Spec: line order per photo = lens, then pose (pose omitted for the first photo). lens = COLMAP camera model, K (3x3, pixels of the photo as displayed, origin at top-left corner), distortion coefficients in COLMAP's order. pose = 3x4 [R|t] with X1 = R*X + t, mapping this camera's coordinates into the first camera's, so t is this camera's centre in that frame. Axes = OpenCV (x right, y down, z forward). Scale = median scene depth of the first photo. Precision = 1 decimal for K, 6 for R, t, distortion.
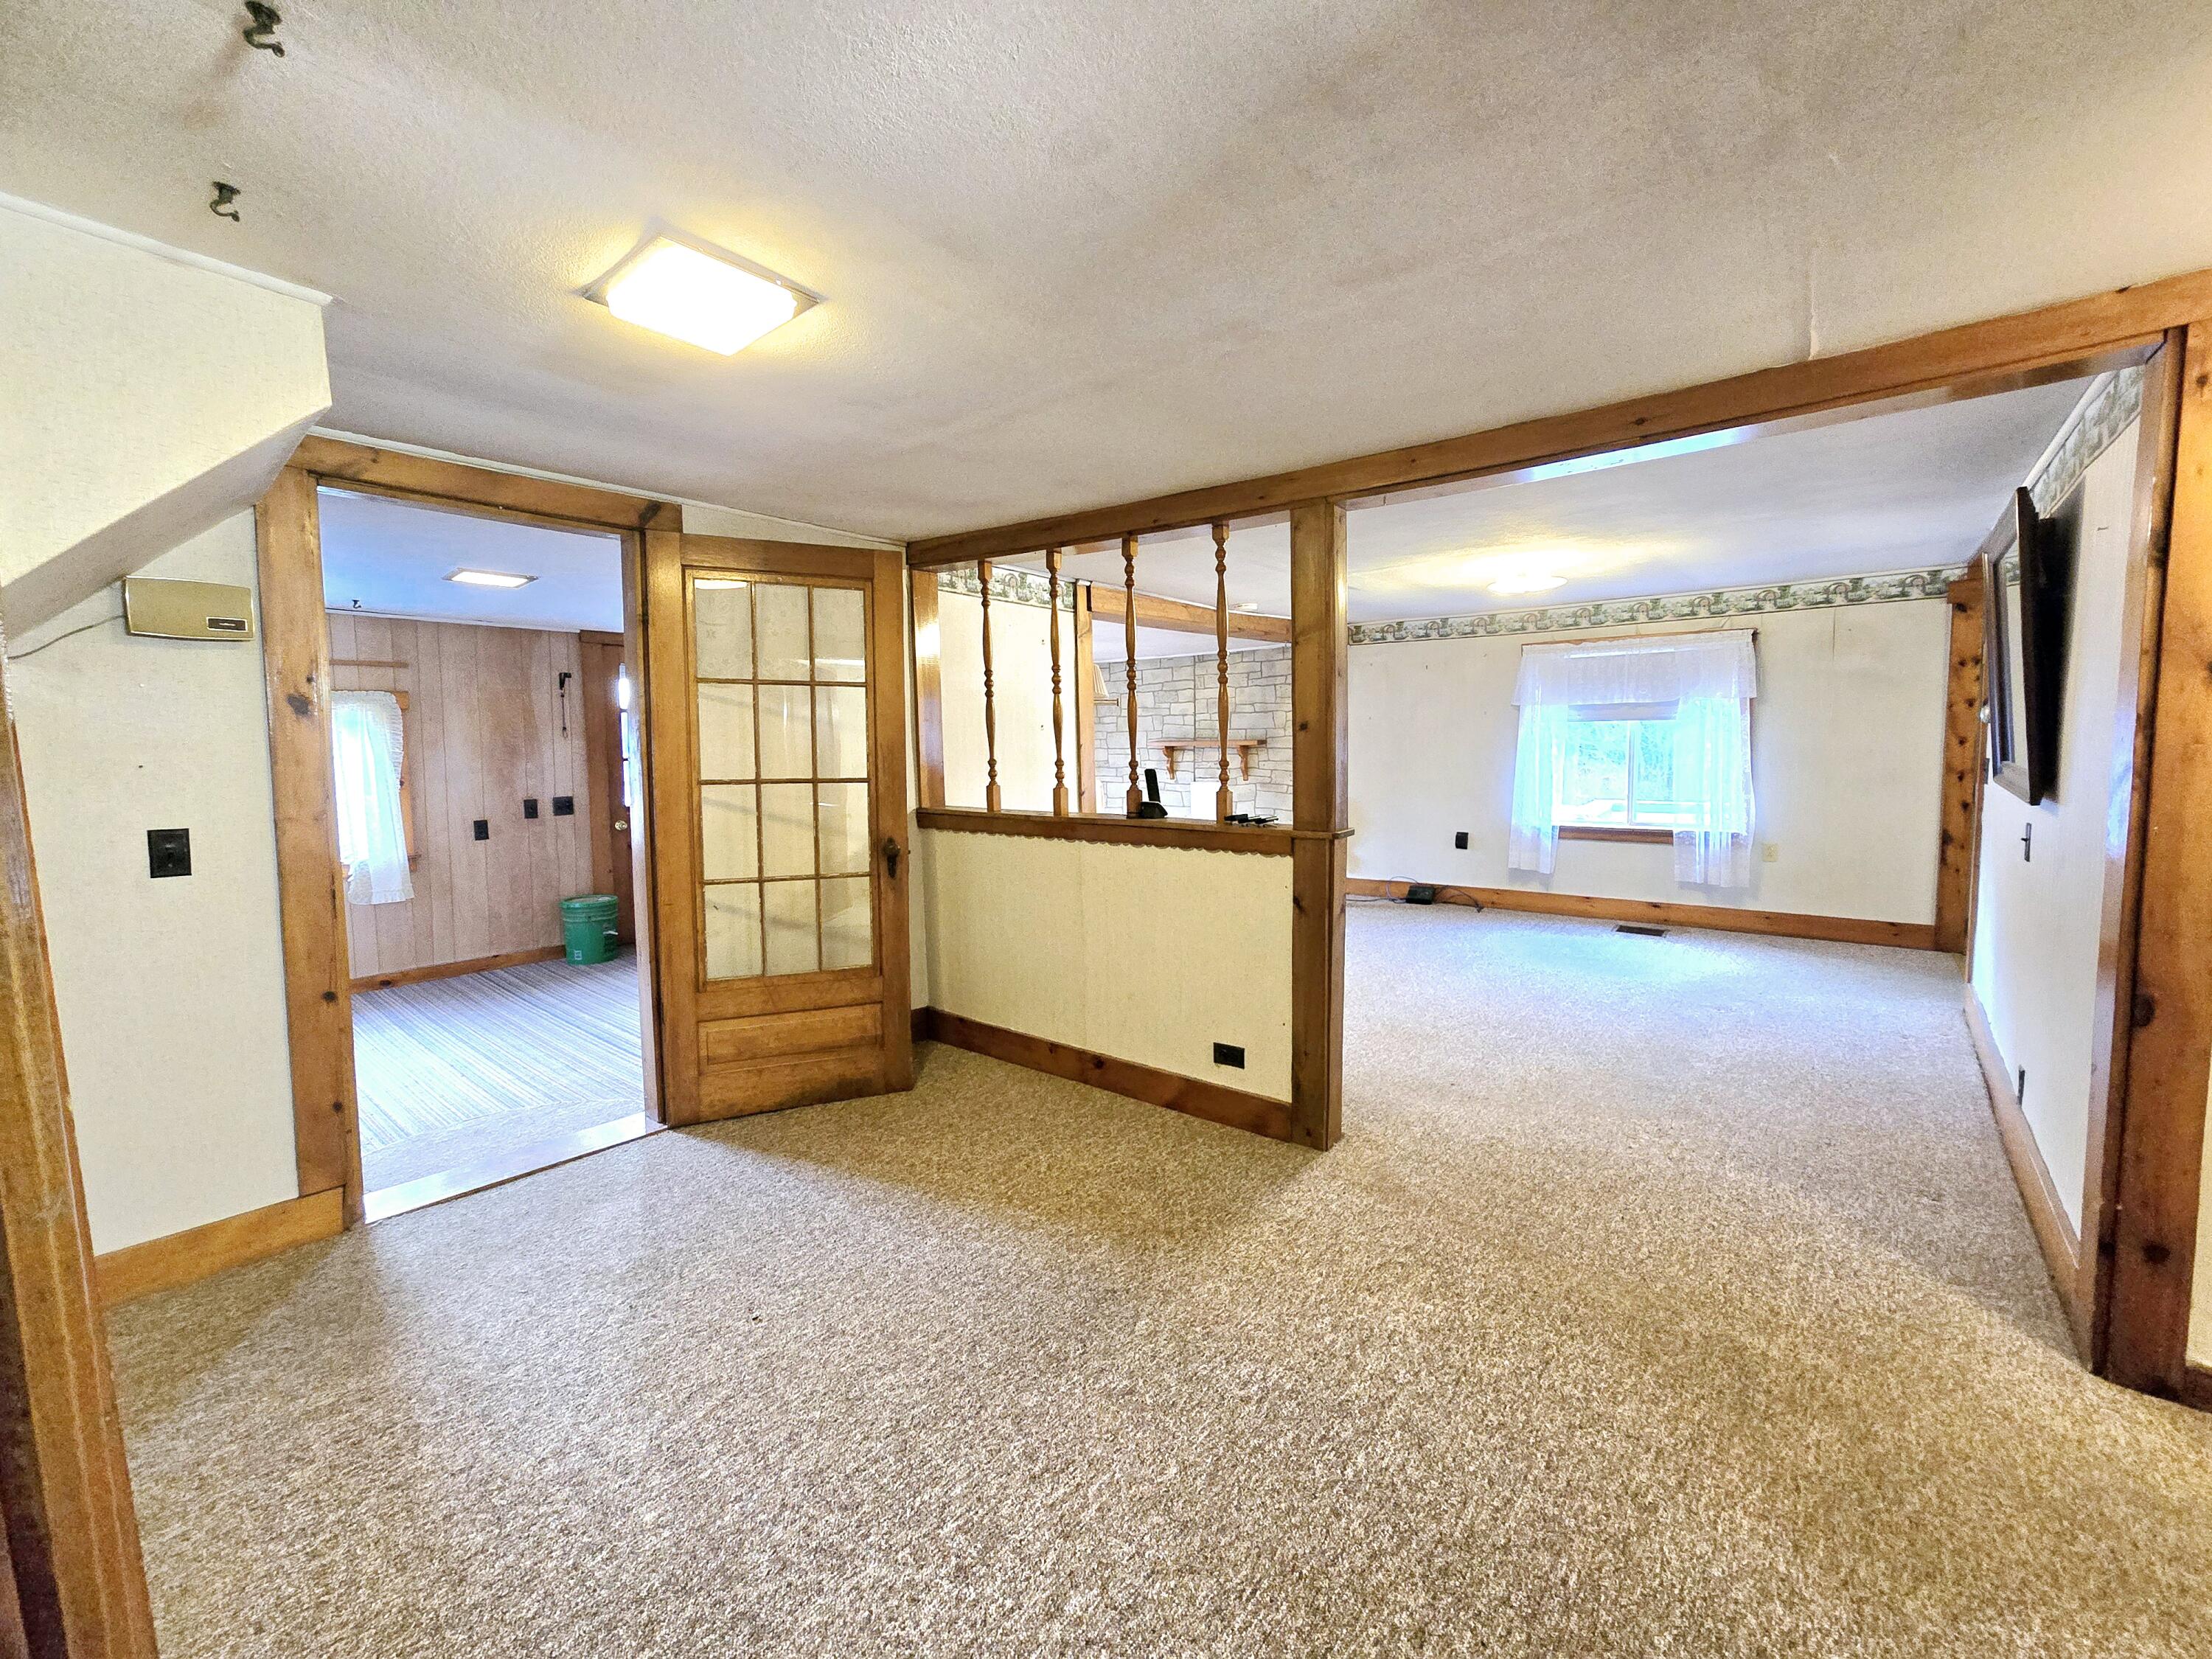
lens RADIAL K [[900.3, 0, 1113.8], [0, 900.3, 809.7], [0, 0, 1]] dist [-0.003293, -0.000551]
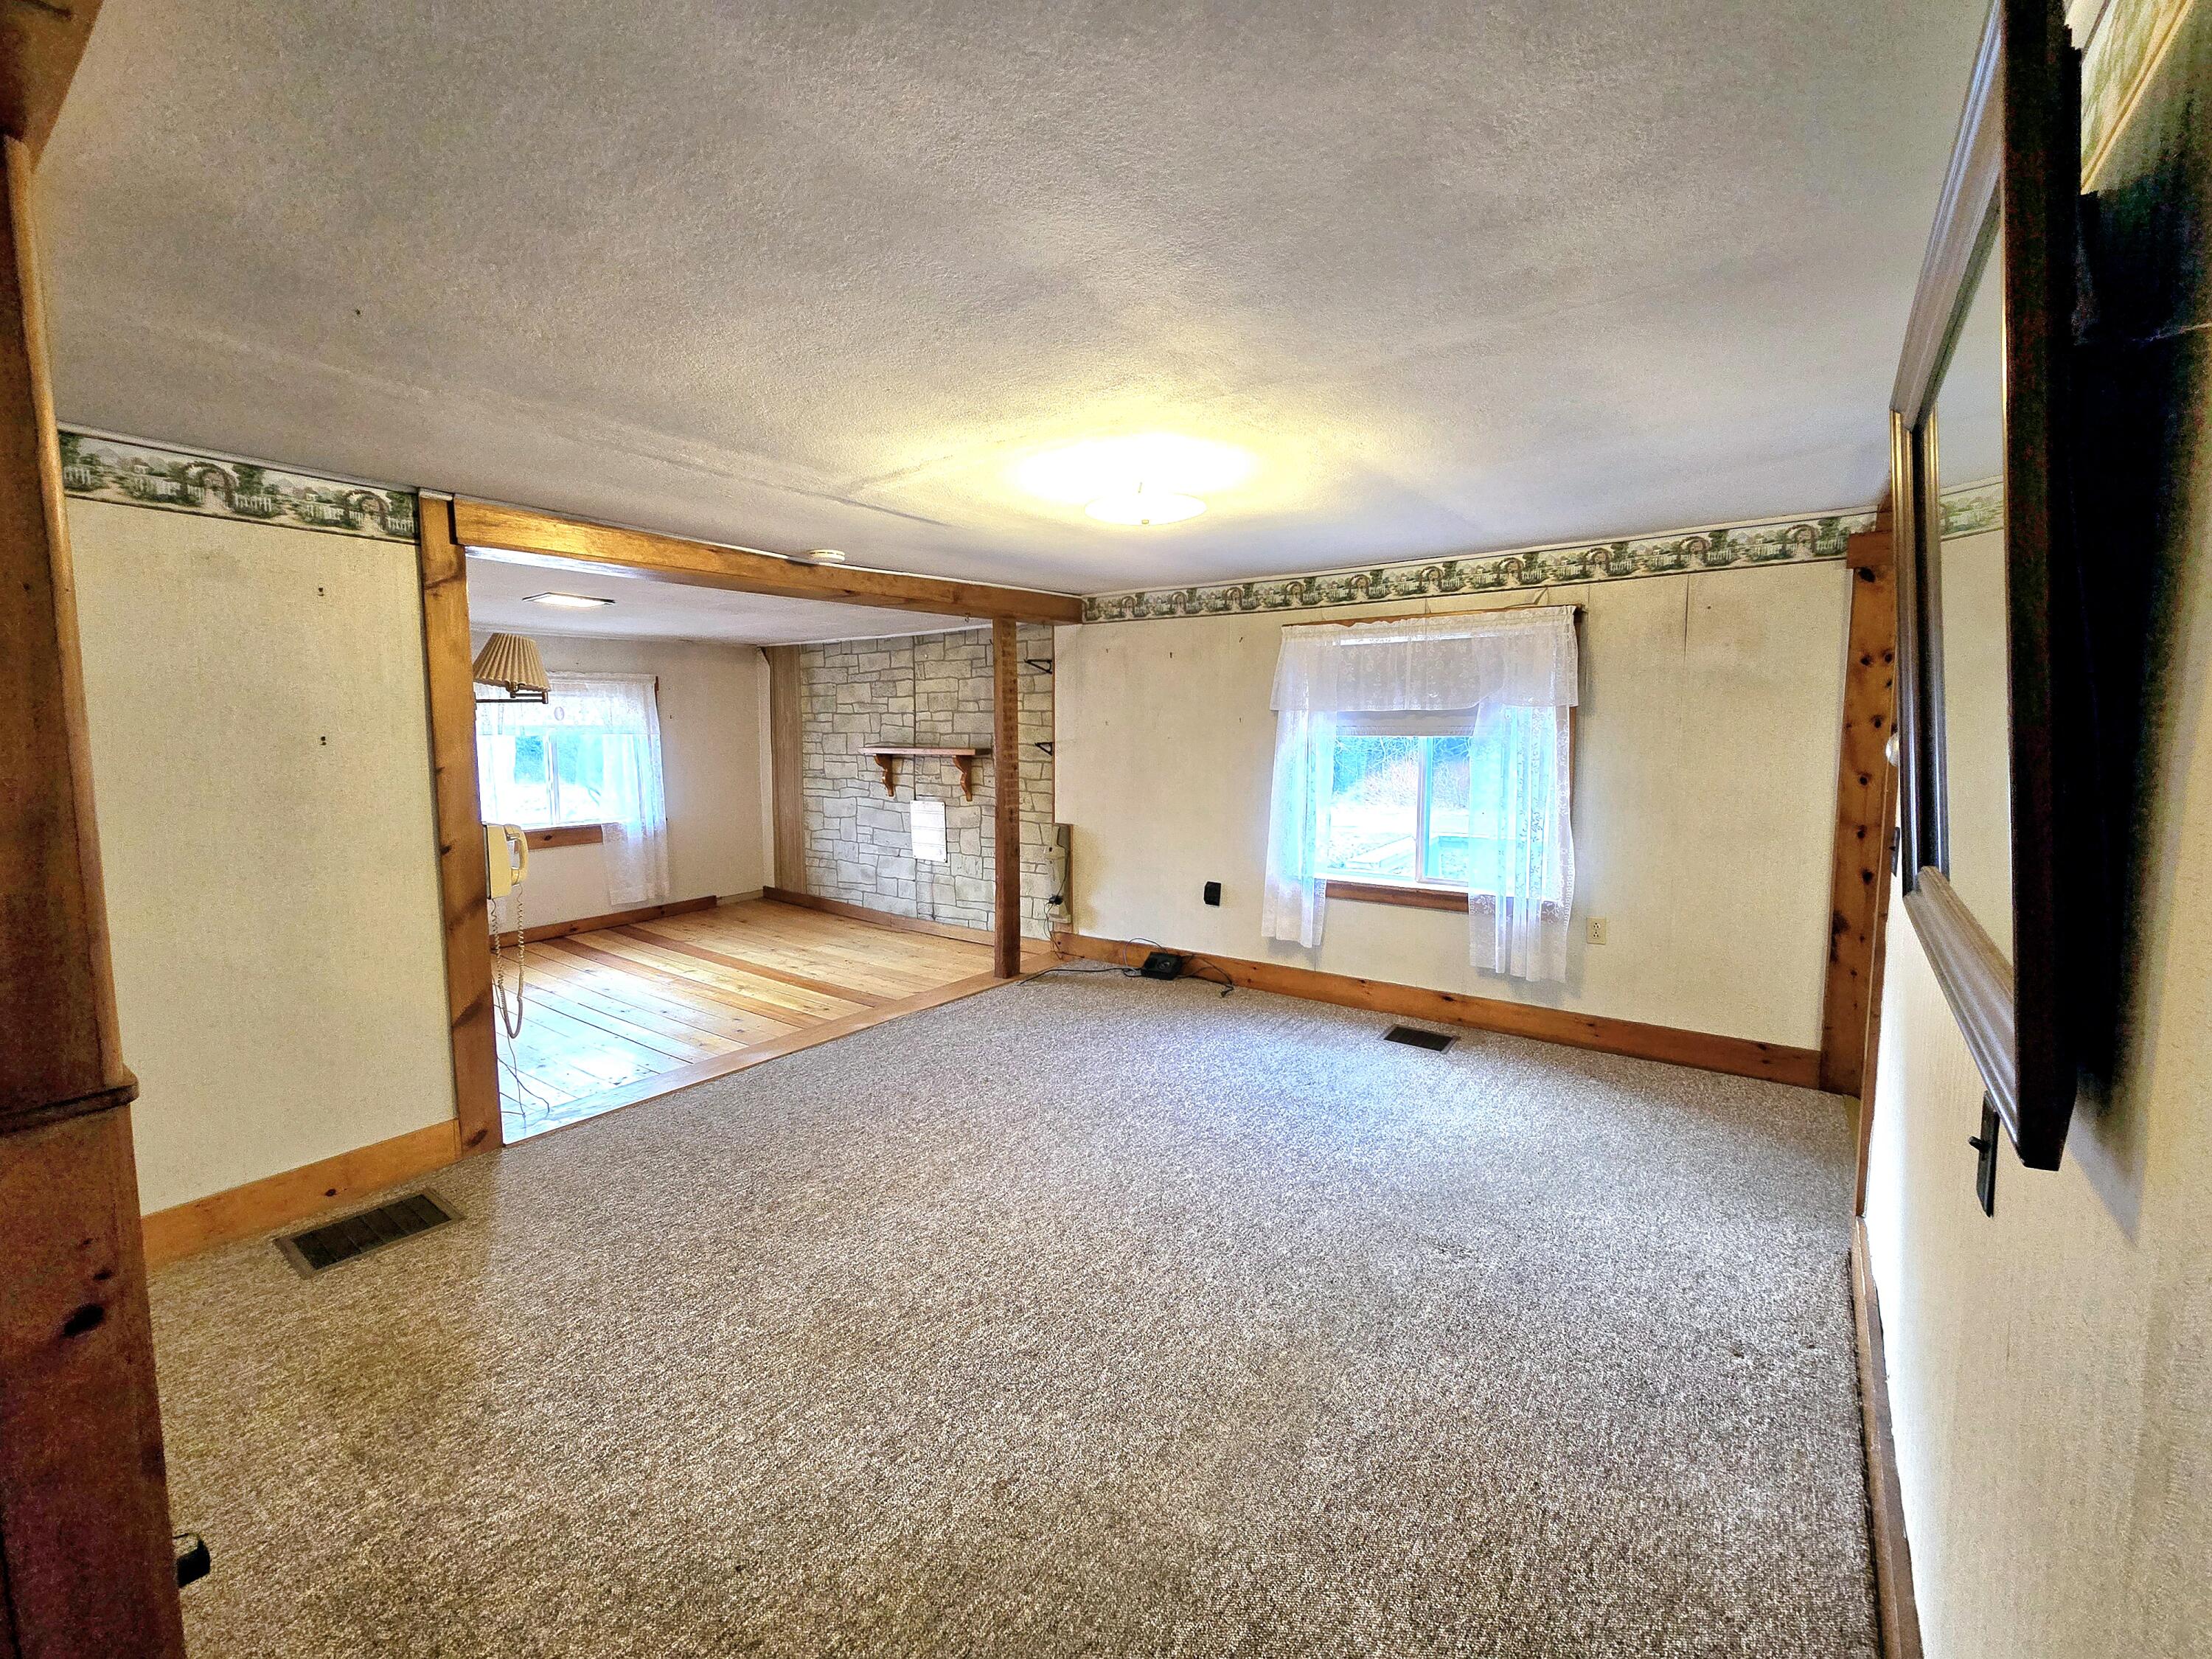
lens RADIAL K [[900.3, 0, 1113.8], [0, 900.3, 809.7], [0, 0, 1]] dist [-0.003293, -0.000551]
pose [[0.998738, 0.011099, 0.048978, 0.322708], [-0.011619, 0.999879, 0.010327, -0.048250], [-0.048858, -0.010884, 0.998746, 0.327246]]
